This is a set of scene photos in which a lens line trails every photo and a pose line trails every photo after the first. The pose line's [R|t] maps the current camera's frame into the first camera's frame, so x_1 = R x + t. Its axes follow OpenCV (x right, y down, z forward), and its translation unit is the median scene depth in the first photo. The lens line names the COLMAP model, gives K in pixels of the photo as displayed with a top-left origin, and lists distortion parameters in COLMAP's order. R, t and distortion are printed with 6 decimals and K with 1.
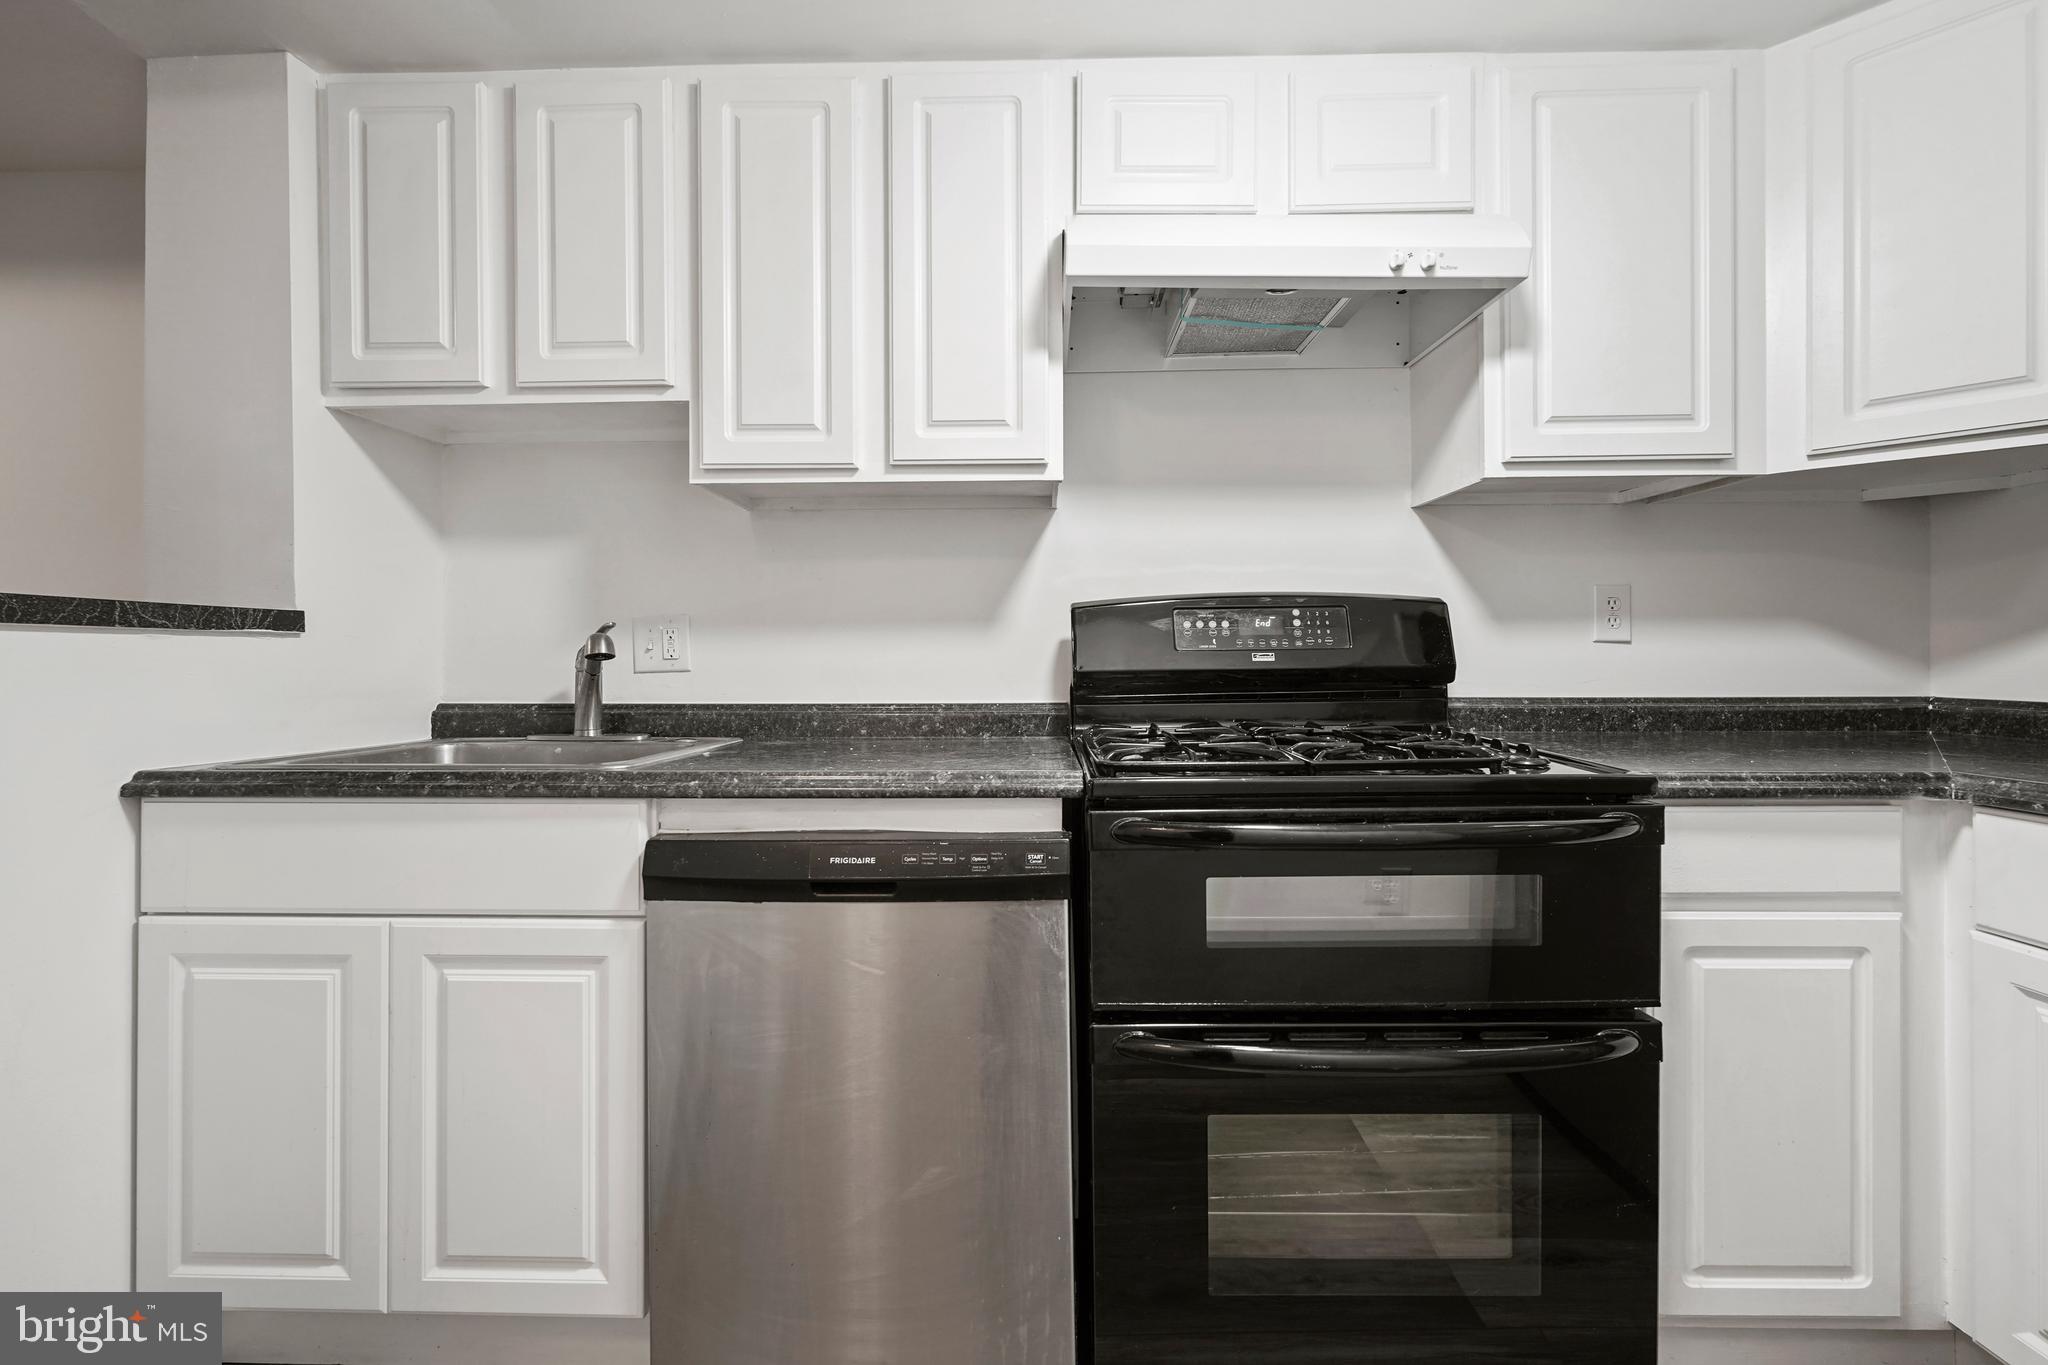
lens RADIAL K [[840.1, 0, 1024.4], [0, 840.1, 658.8], [0, 0, 1]] dist [0.000123, 0.000007]
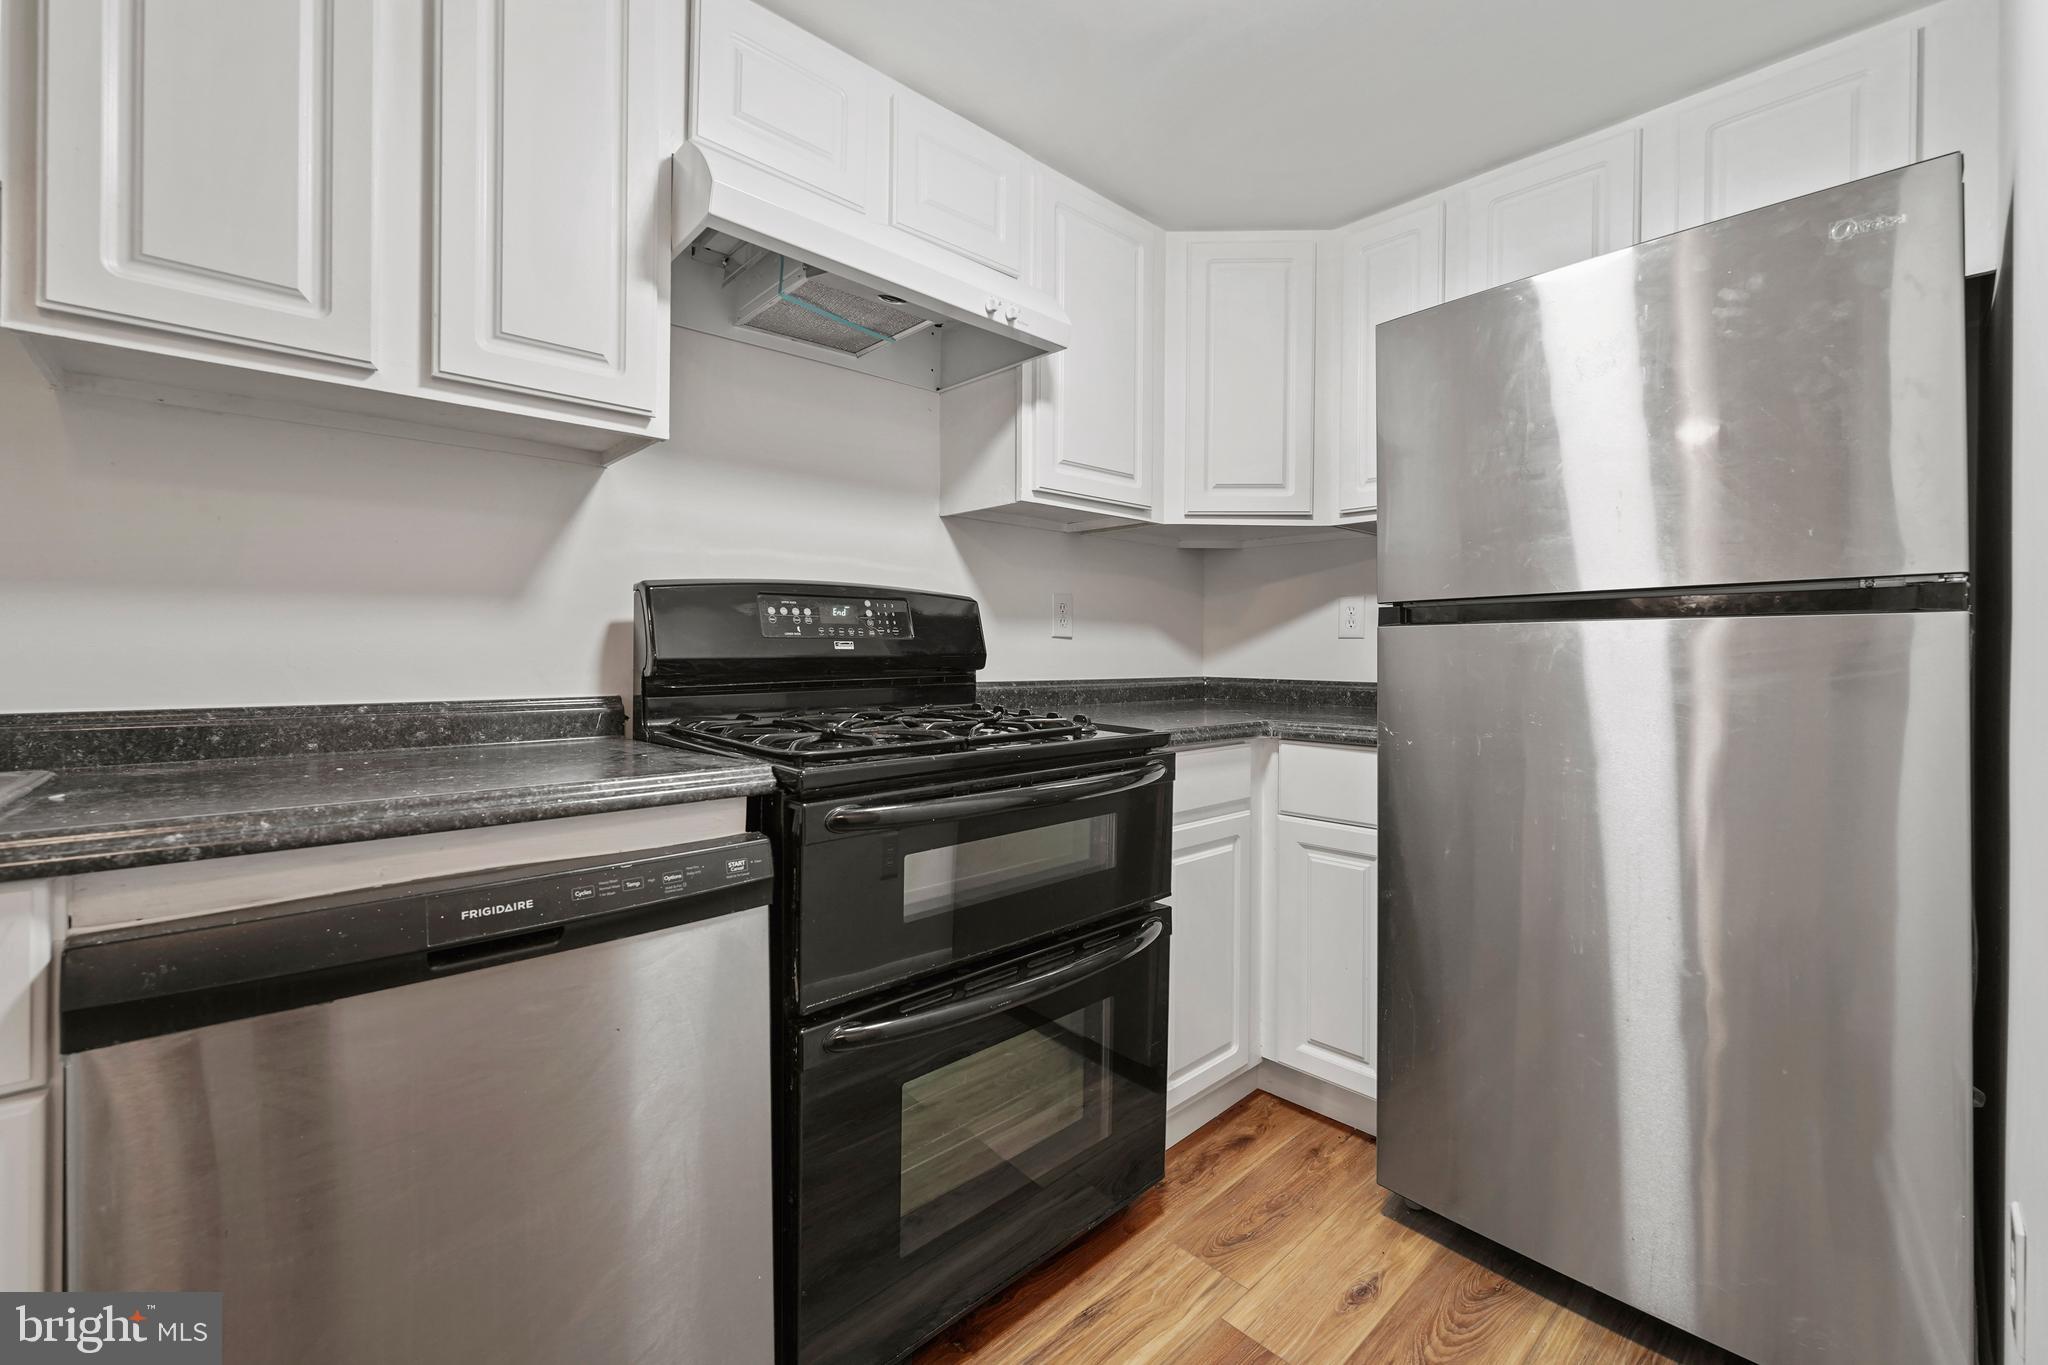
lens RADIAL K [[839.1, 0, 1027.8], [0, 839.1, 654.9], [0, 0, 1]] dist [0.000380, -0.000088]
pose [[0.725239, 0.005753, 0.688473, -0.284288], [-0.007015, 0.999975, -0.000966, 0.009850], [-0.688461, -0.004129, 0.725261, 0.108264]]
